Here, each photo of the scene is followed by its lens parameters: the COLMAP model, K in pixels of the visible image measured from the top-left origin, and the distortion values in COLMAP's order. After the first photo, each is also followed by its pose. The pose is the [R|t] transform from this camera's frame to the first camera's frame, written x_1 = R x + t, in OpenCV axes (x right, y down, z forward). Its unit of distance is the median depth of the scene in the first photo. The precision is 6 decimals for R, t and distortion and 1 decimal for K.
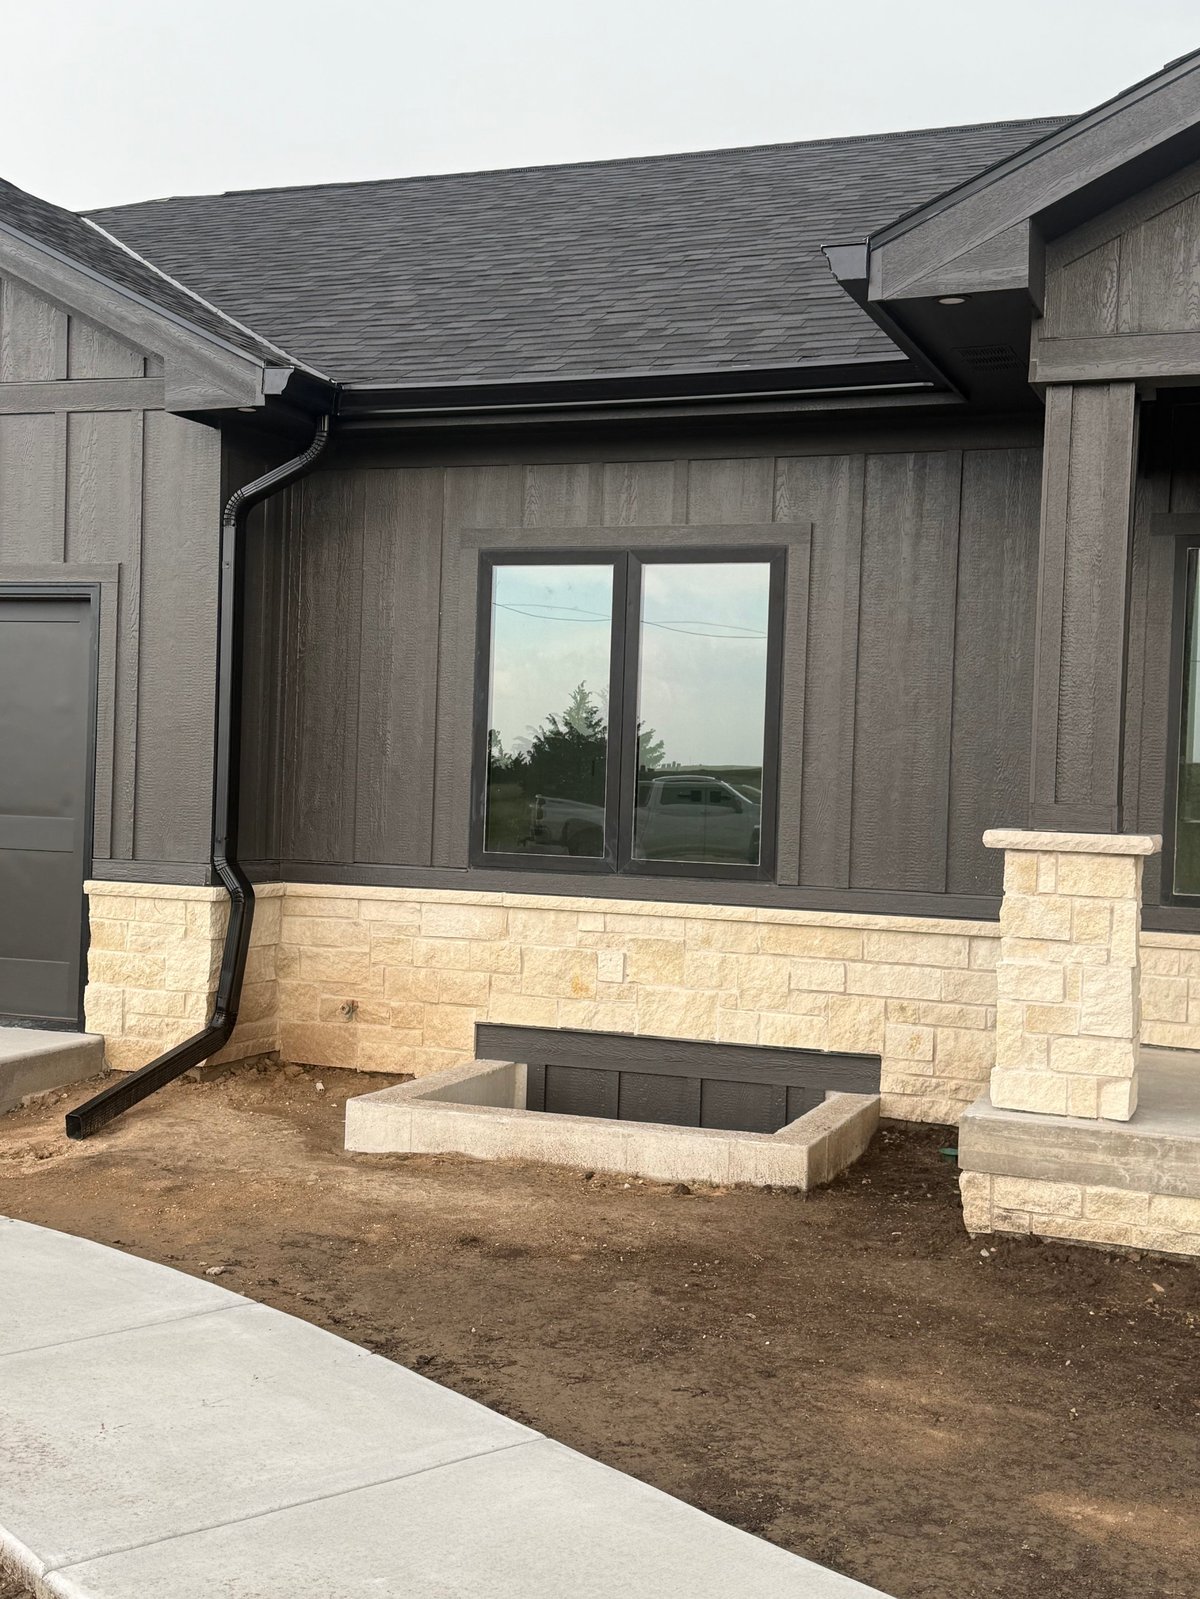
lens RADIAL K [[1902.1, 0, 600.0], [0, 1902.1, 799.5], [0, 0, 1]] dist [0.076017, -0.014240]
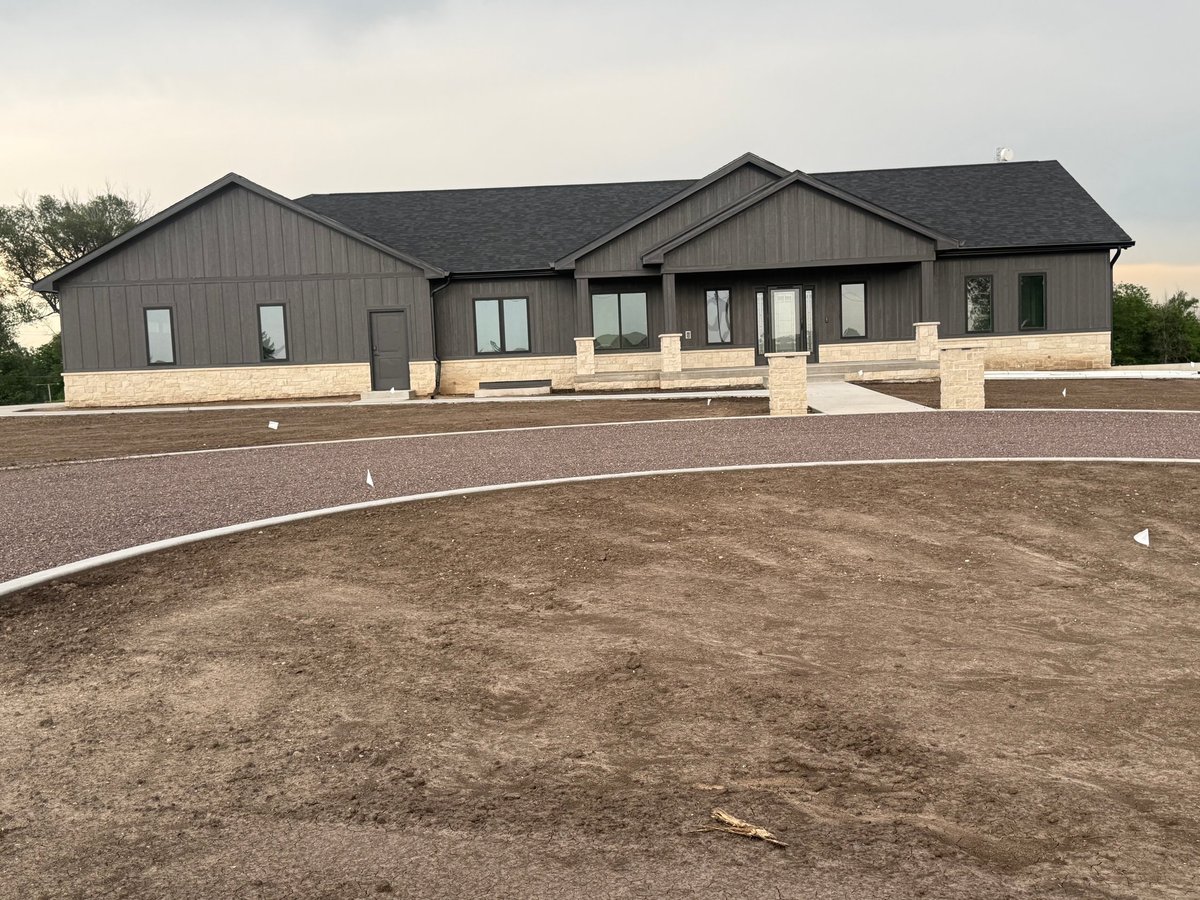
lens RADIAL K [[1307.0, 0, 600.0], [0, 1307.0, 450.0], [0, 0, 1]] dist [-0.003842, -0.009531]
pose [[0.941440, -0.093133, 0.324062, -1.011238], [0.074346, 0.994779, 0.069908, 0.072928], [-0.328881, -0.041721, 0.943449, -2.806300]]
